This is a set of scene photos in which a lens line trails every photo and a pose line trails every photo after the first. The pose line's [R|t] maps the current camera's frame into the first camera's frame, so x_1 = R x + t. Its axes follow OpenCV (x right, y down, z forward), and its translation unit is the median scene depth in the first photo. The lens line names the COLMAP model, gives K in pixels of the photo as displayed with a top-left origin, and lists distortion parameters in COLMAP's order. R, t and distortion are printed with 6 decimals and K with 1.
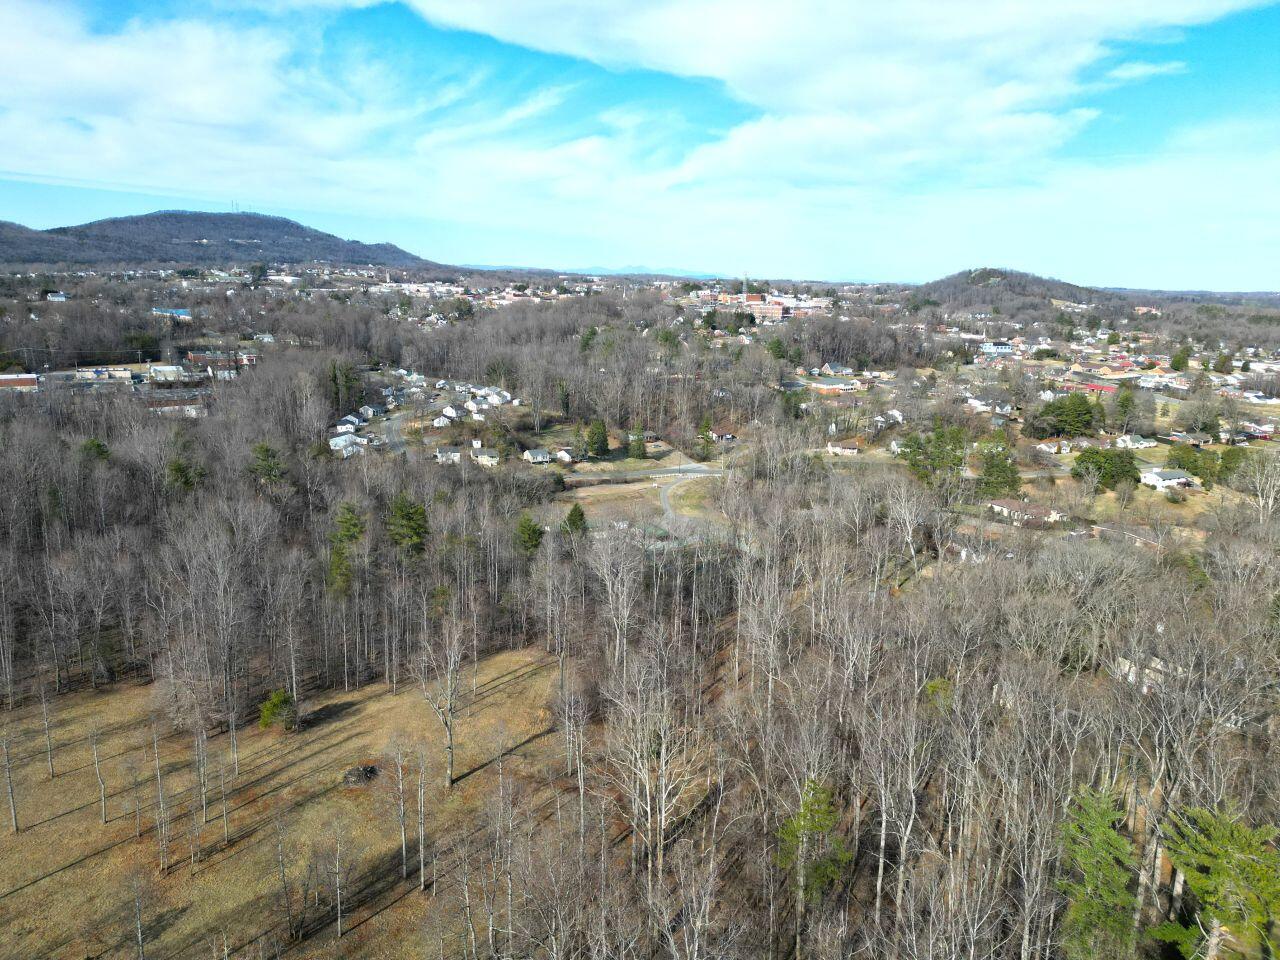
lens RADIAL K [[888.3, 0, 644.2], [0, 888.3, 486.8], [0, 0, 1]] dist [0.072925, -0.066623]
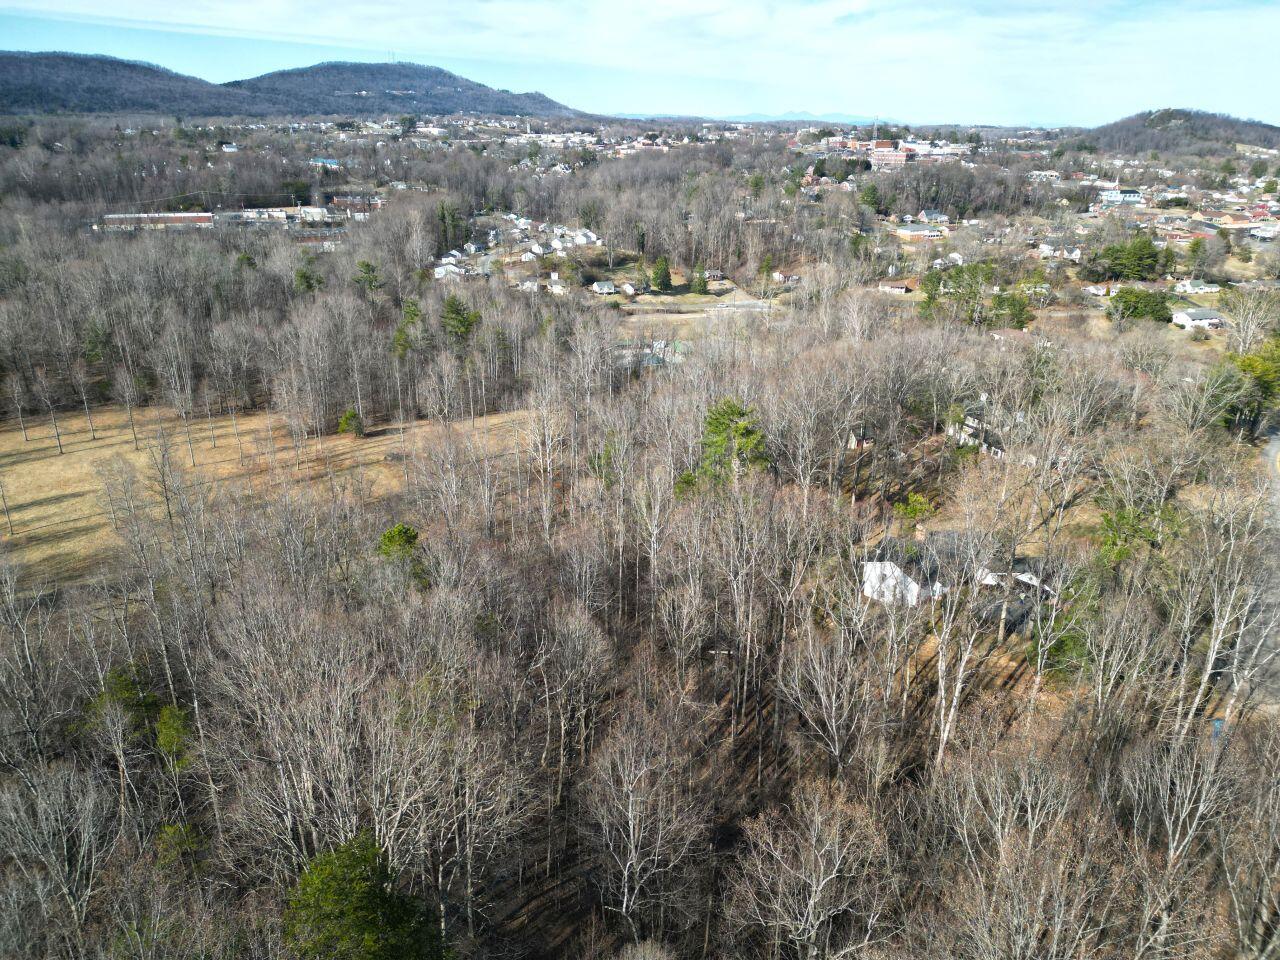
lens RADIAL K [[908.3, 0, 634.8], [0, 908.3, 484.1], [0, 0, 1]] dist [0.074072, -0.067139]
pose [[0.983667, 0.057007, -0.170731, 0.107592], [-0.032422, 0.989123, 0.143470, 0.037142], [0.177053, -0.135592, 0.974816, -0.137972]]
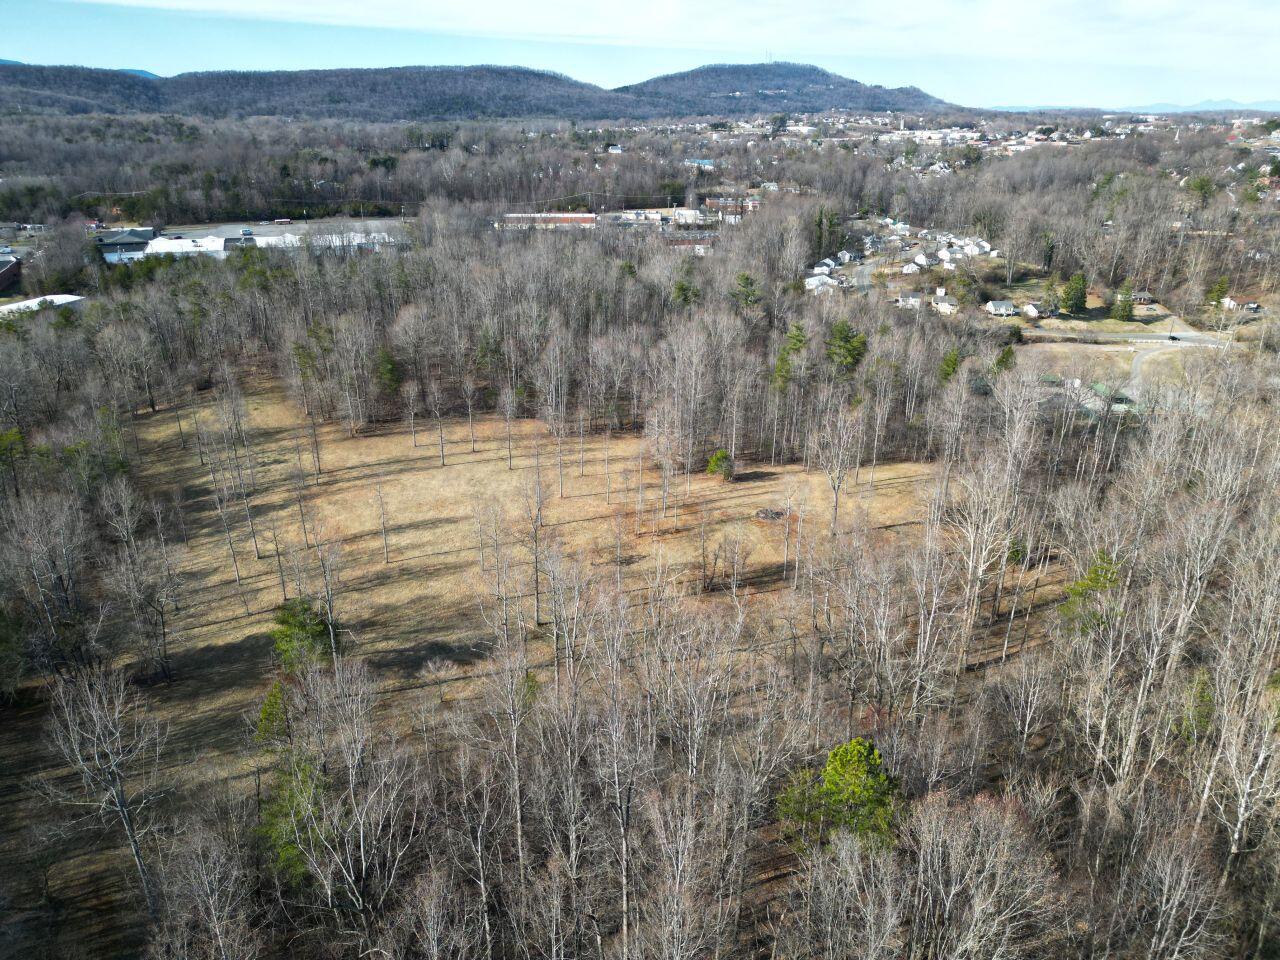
lens RADIAL K [[897.2, 0, 640.0], [0, 897.2, 480.0], [0, 0, 1]] dist [0.077509, -0.062878]
pose [[0.857356, 0.172555, -0.484939, 0.047283], [-0.101951, 0.980397, 0.168606, 0.018957], [0.504526, -0.095115, 0.858141, -0.070350]]
